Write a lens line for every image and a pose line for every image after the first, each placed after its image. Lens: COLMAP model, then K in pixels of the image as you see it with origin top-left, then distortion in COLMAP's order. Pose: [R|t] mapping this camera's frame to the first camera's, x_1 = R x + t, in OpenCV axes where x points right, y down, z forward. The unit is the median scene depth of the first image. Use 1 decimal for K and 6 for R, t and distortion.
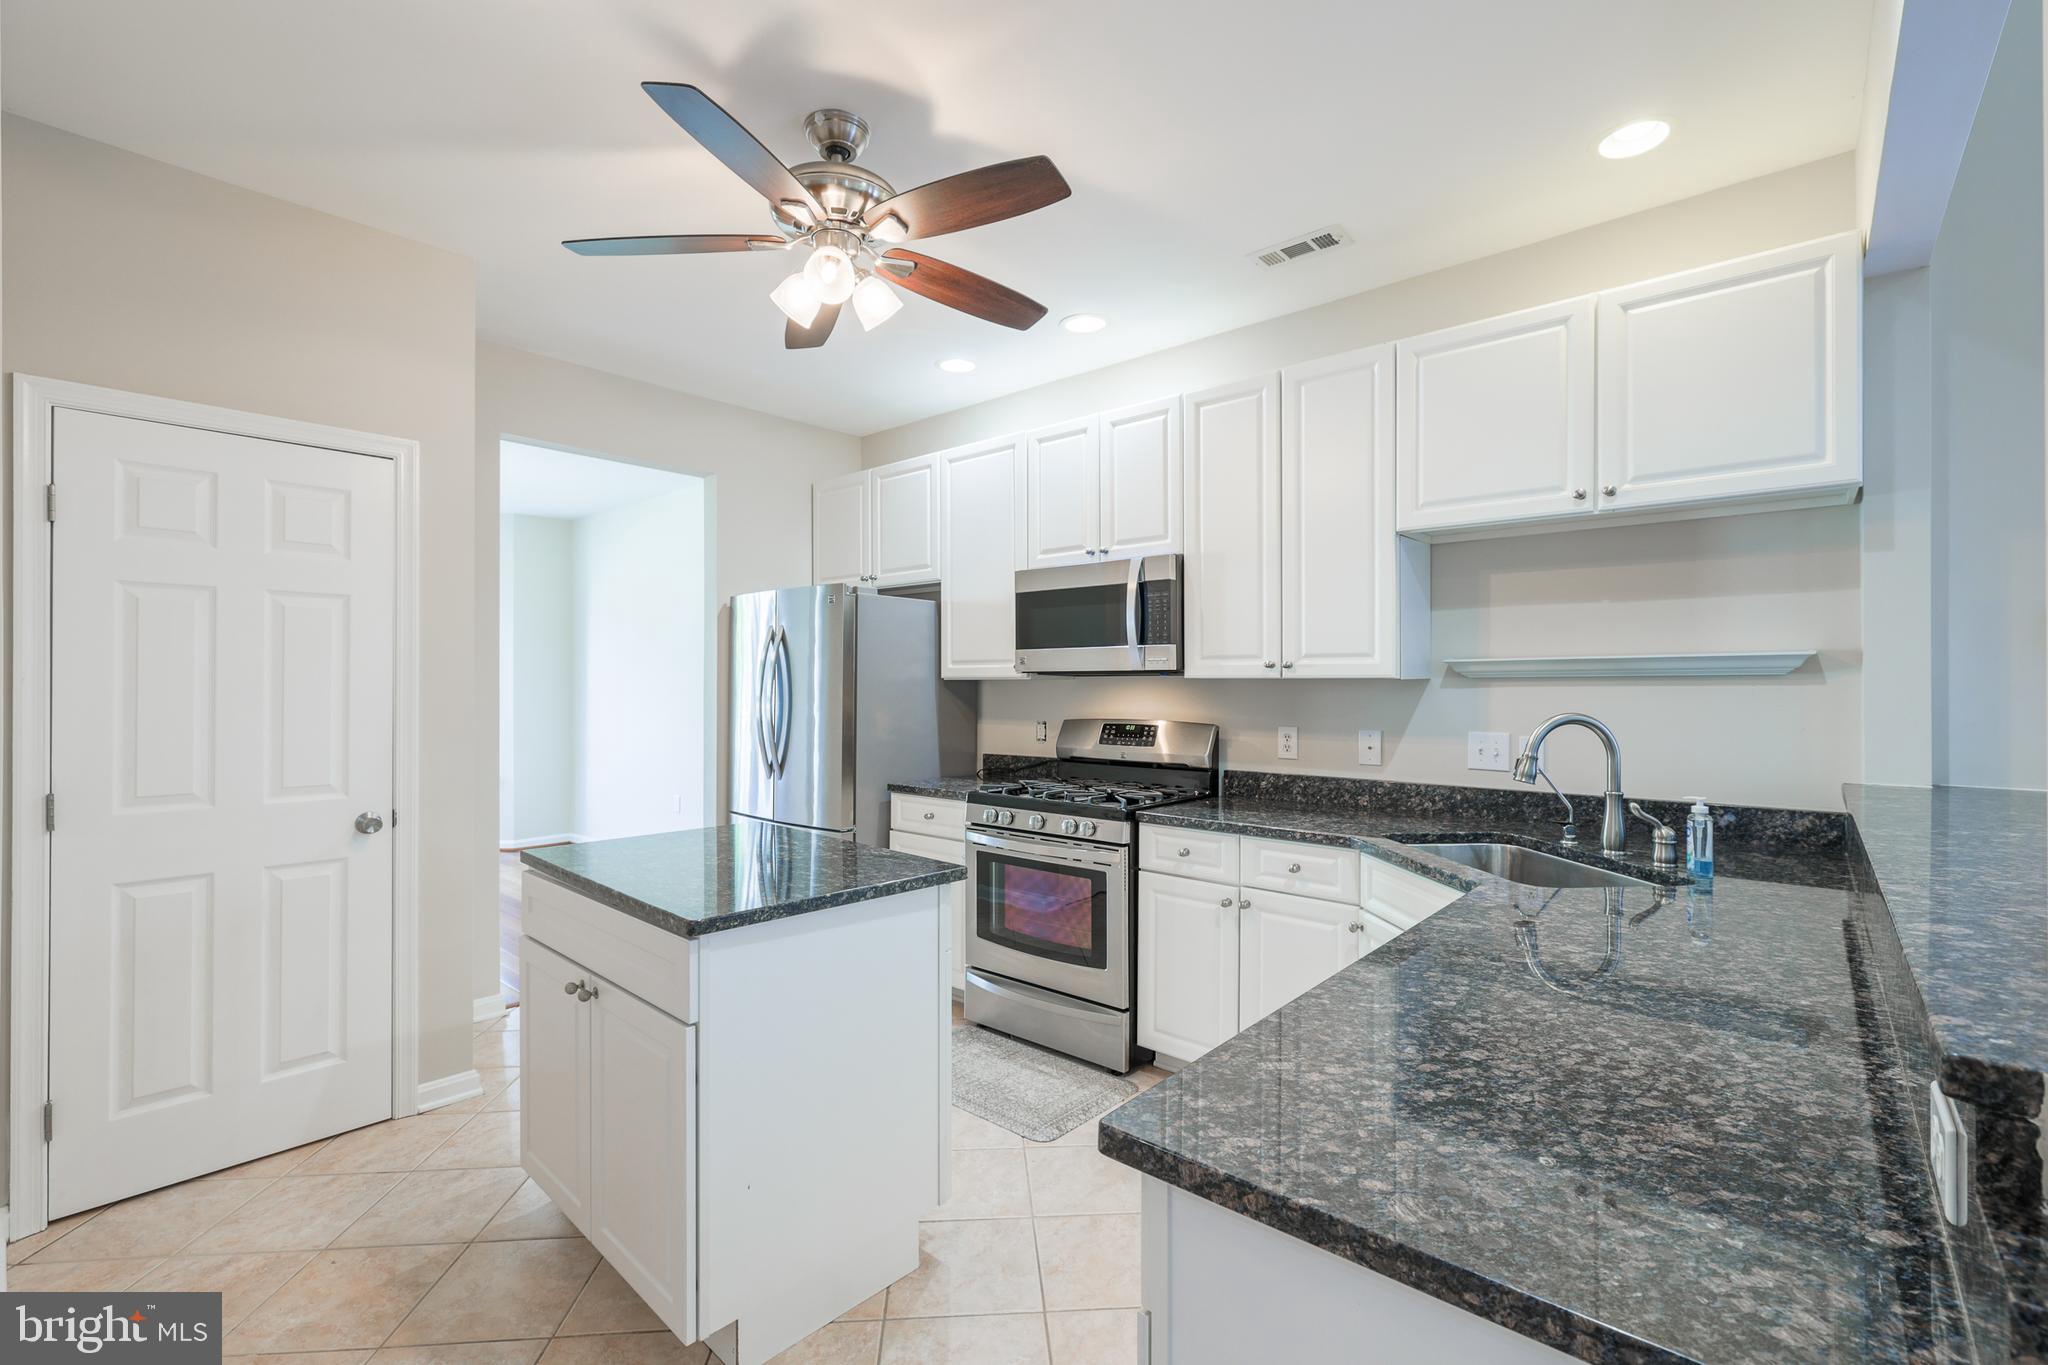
lens RADIAL K [[913.8, 0, 1013.1], [0, 913.8, 681.5], [0, 0, 1]] dist [0.001322, 0.000294]
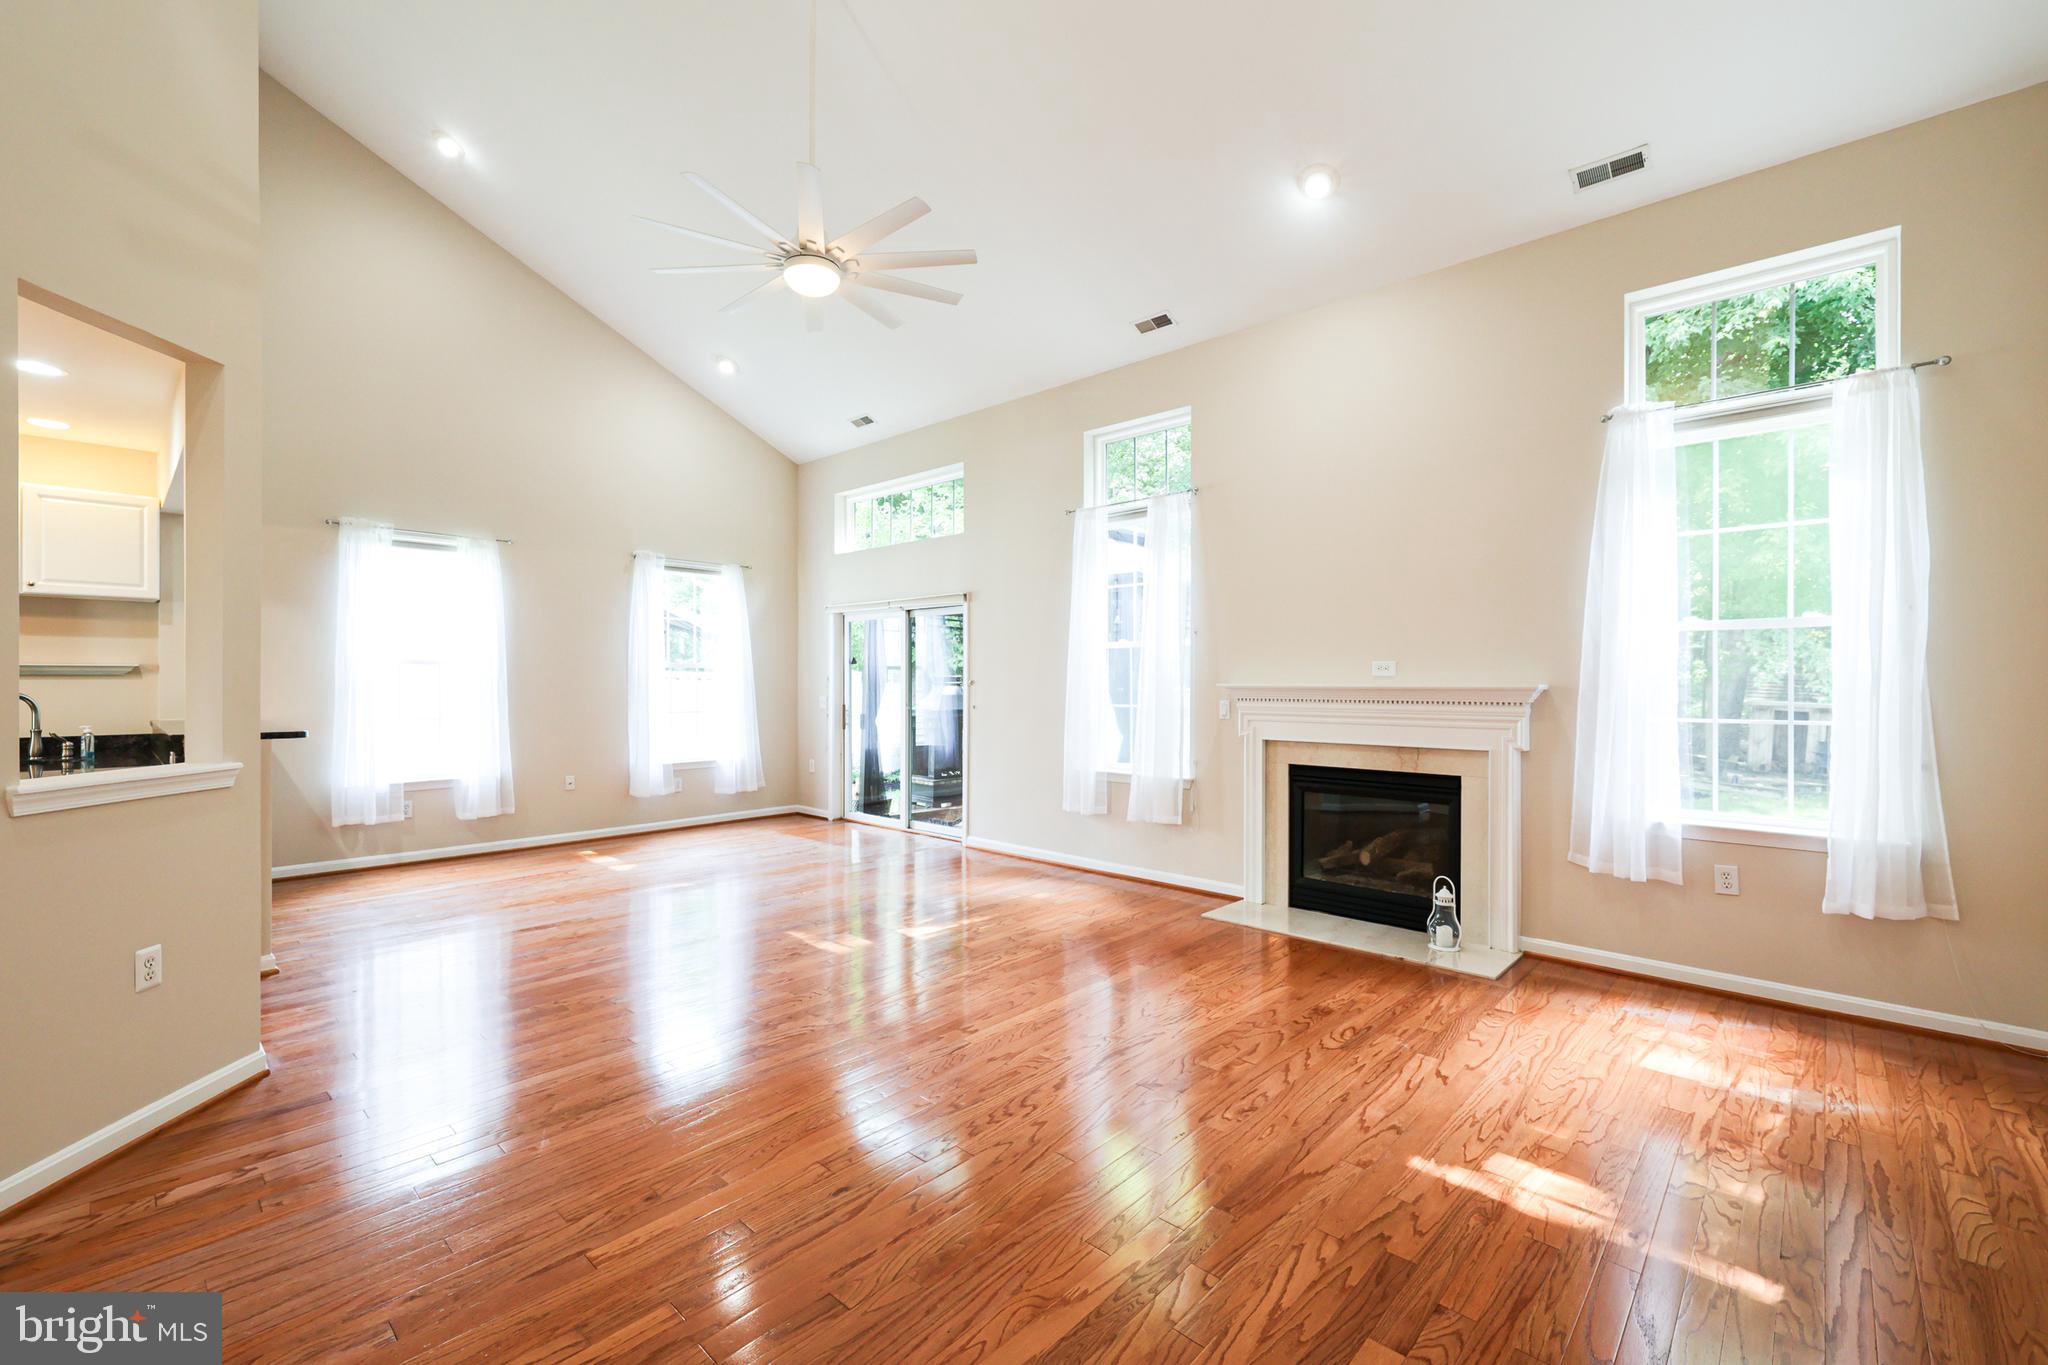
lens RADIAL K [[858.9, 0, 1024.0], [0, 858.9, 682.5], [0, 0, 1]] dist [-0.000272, 0.000133]
pose [[0.023713, -0.001594, 0.999718, -0.951664], [-0.003382, 0.999993, 0.001675, 0.000422], [-0.999713, -0.003421, 0.023707, -0.990065]]
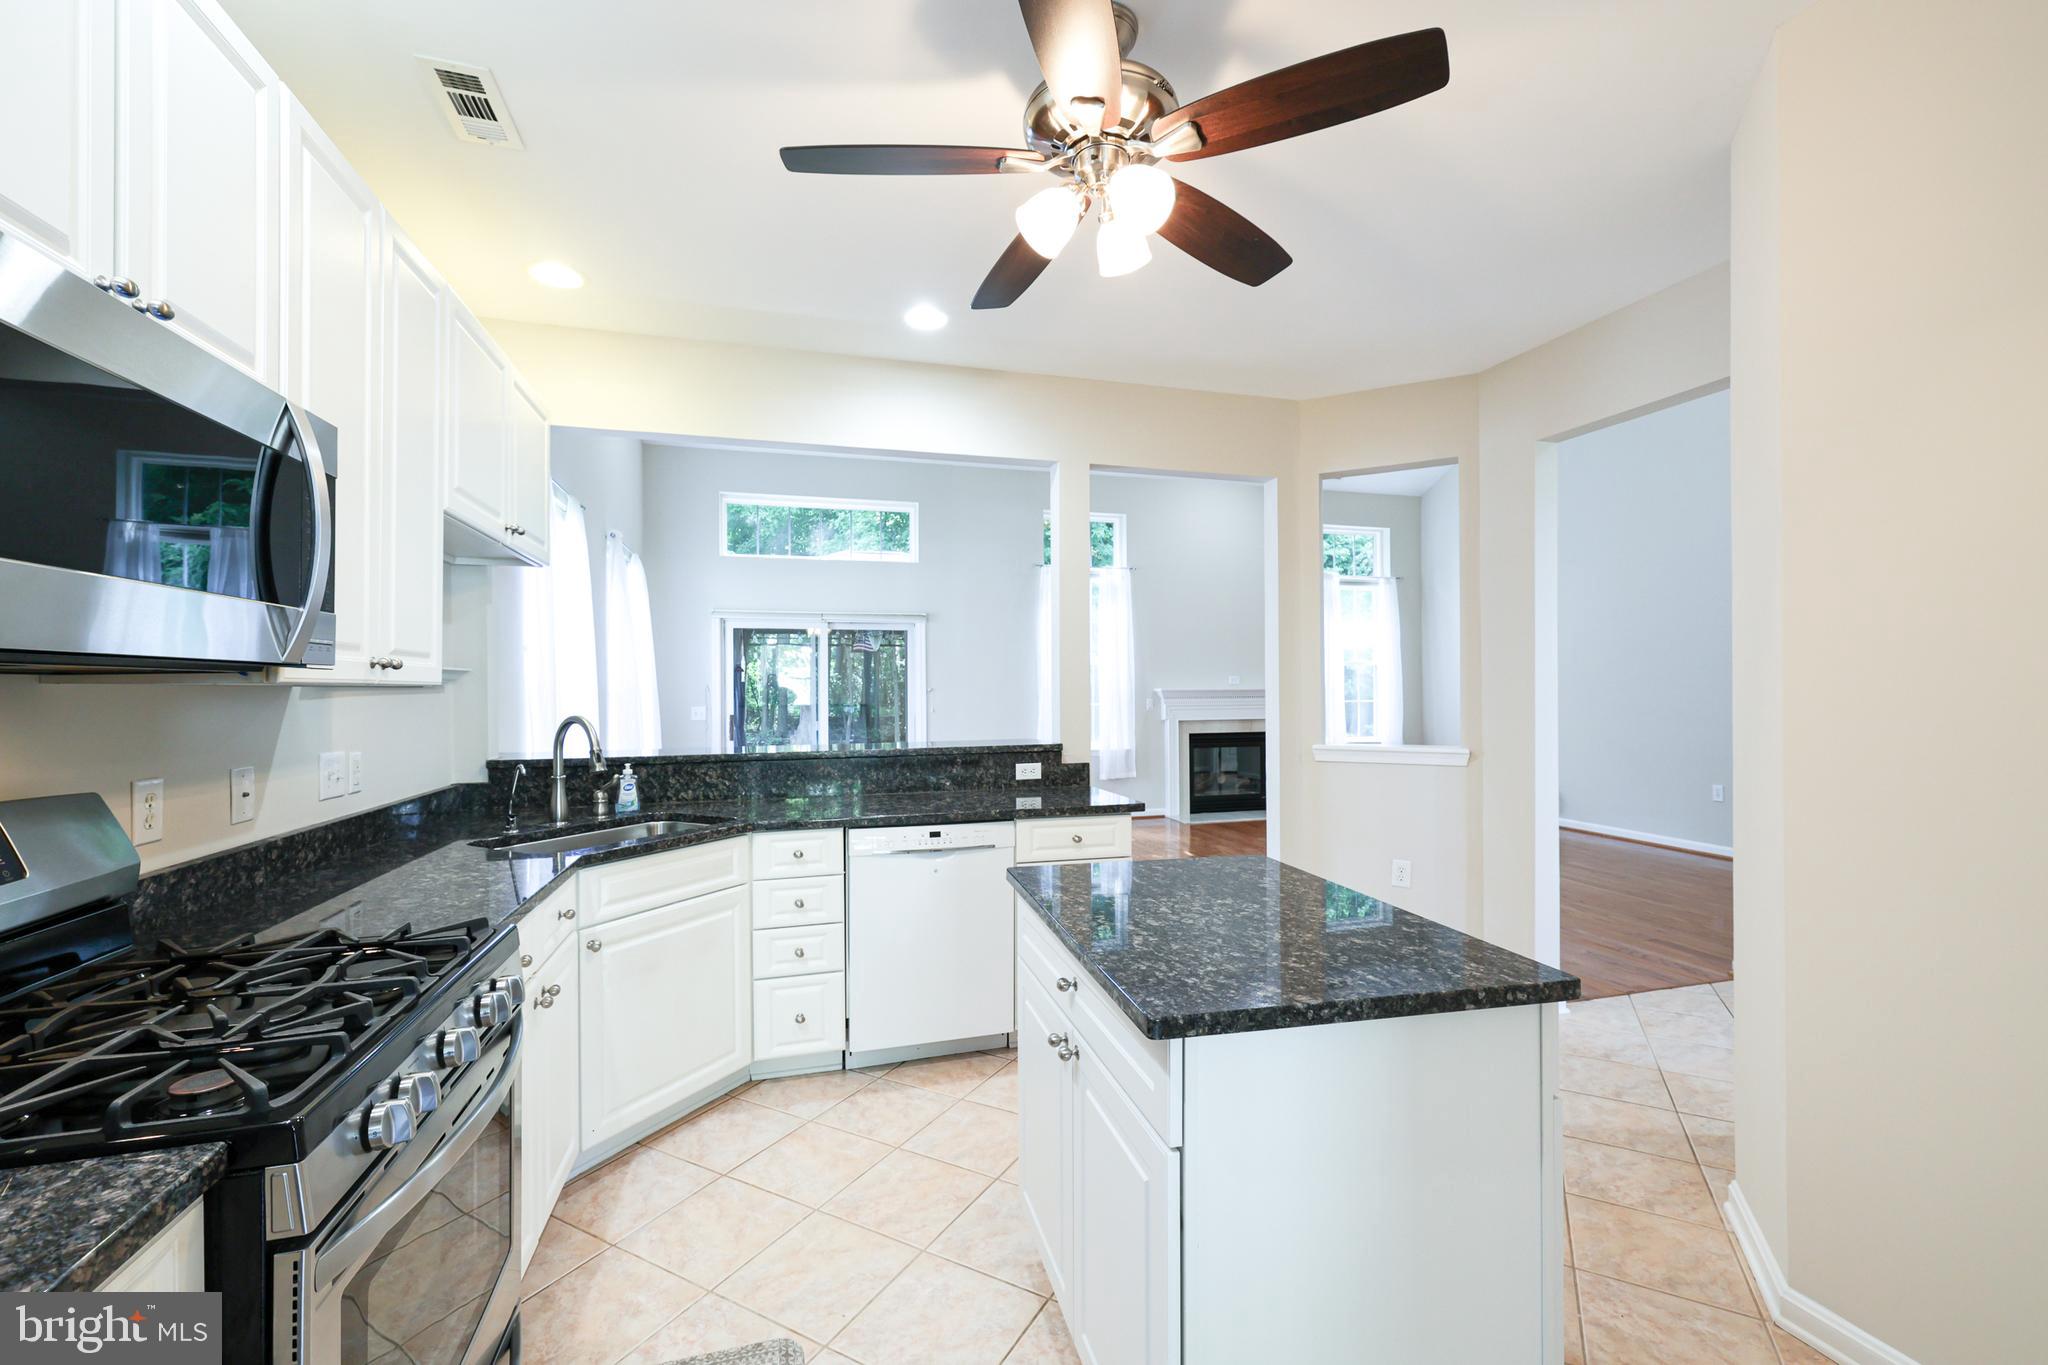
lens RADIAL K [[862.0, 0, 1027.0], [0, 862.0, 682.5], [0, 0, 1]] dist [-0.001526, 0.000245]
pose [[-0.845501, 0.007391, 0.533923, -0.409349], [0.004469, 0.999967, -0.006765, 0.000719], [-0.533956, -0.003334, -0.845506, 1.260305]]
